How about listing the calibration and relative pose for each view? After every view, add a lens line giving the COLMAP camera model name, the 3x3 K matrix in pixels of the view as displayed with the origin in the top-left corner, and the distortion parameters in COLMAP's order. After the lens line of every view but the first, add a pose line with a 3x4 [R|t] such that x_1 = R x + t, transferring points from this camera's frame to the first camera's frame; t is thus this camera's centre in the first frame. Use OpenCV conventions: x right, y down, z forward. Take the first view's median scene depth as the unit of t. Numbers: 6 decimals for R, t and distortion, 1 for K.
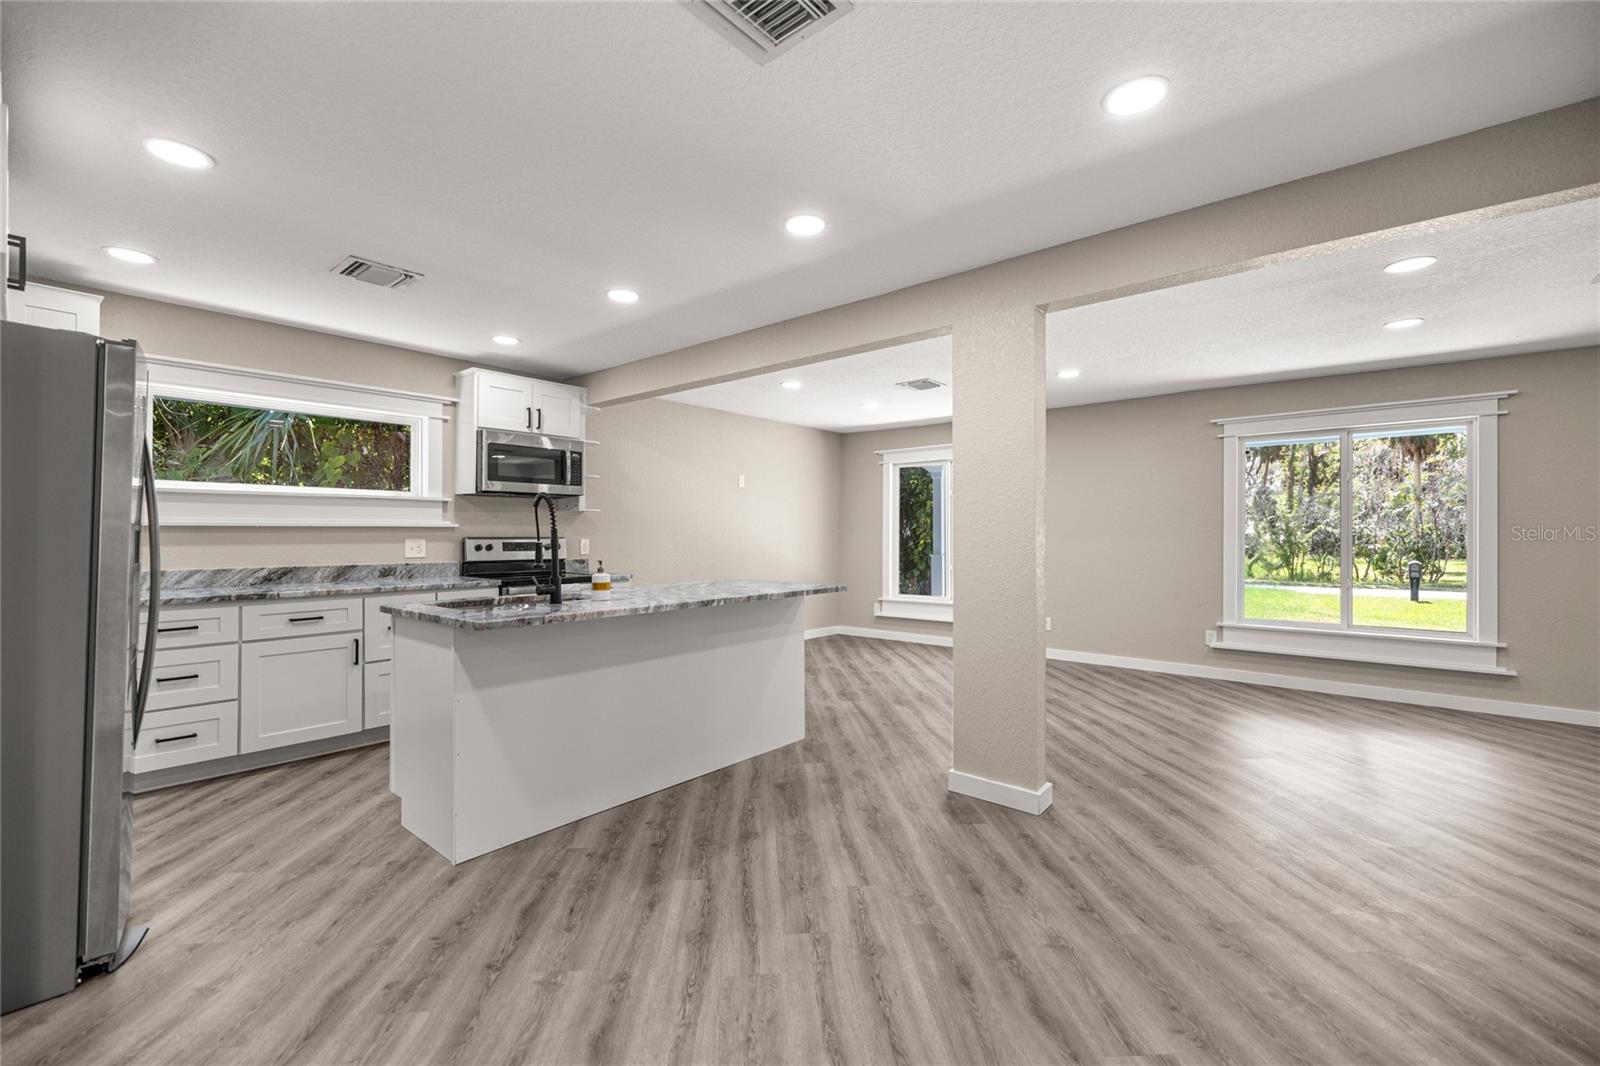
lens RADIAL K [[686.6, 0, 800.8], [0, 686.6, 538.3], [0, 0, 1]] dist [-0.003411, -0.001360]
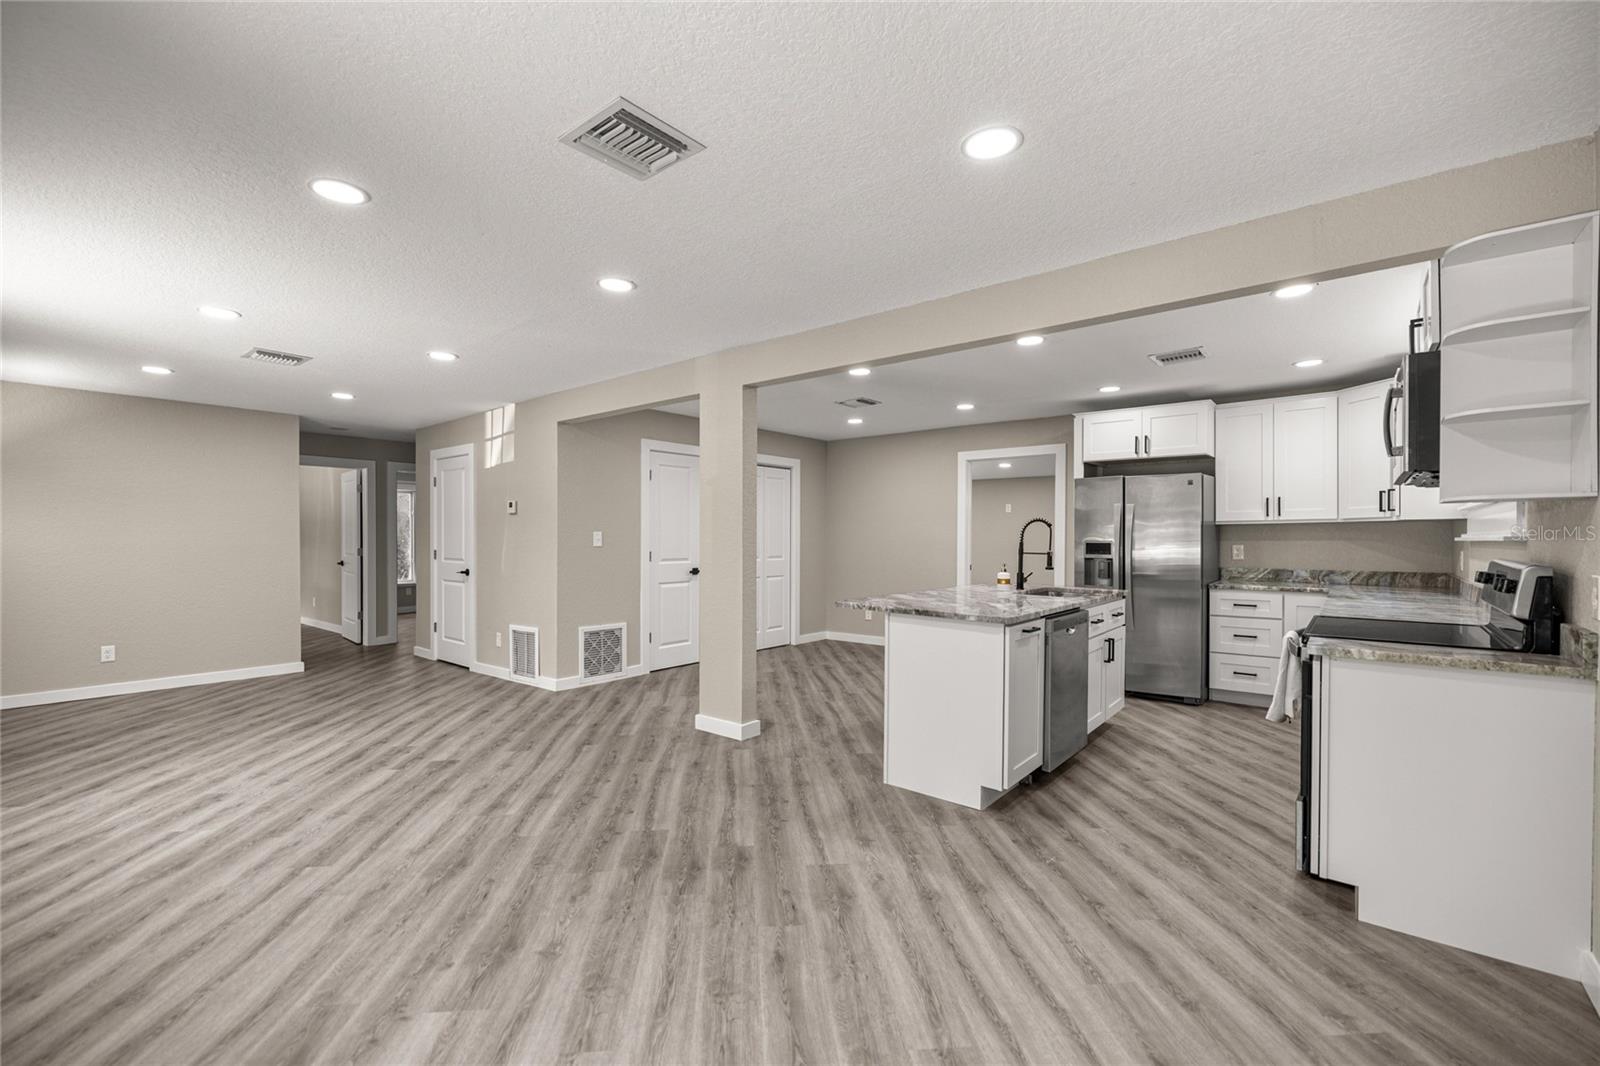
lens RADIAL K [[686.6, 0, 796.7], [0, 686.6, 532.0], [0, 0, 1]] dist [-0.003411, -0.001360]
pose [[-0.999919, 0.008047, -0.009899, 0.131710], [0.008049, 0.999968, -0.000121, -0.024934], [0.009898, -0.000201, -0.999951, 2.013822]]
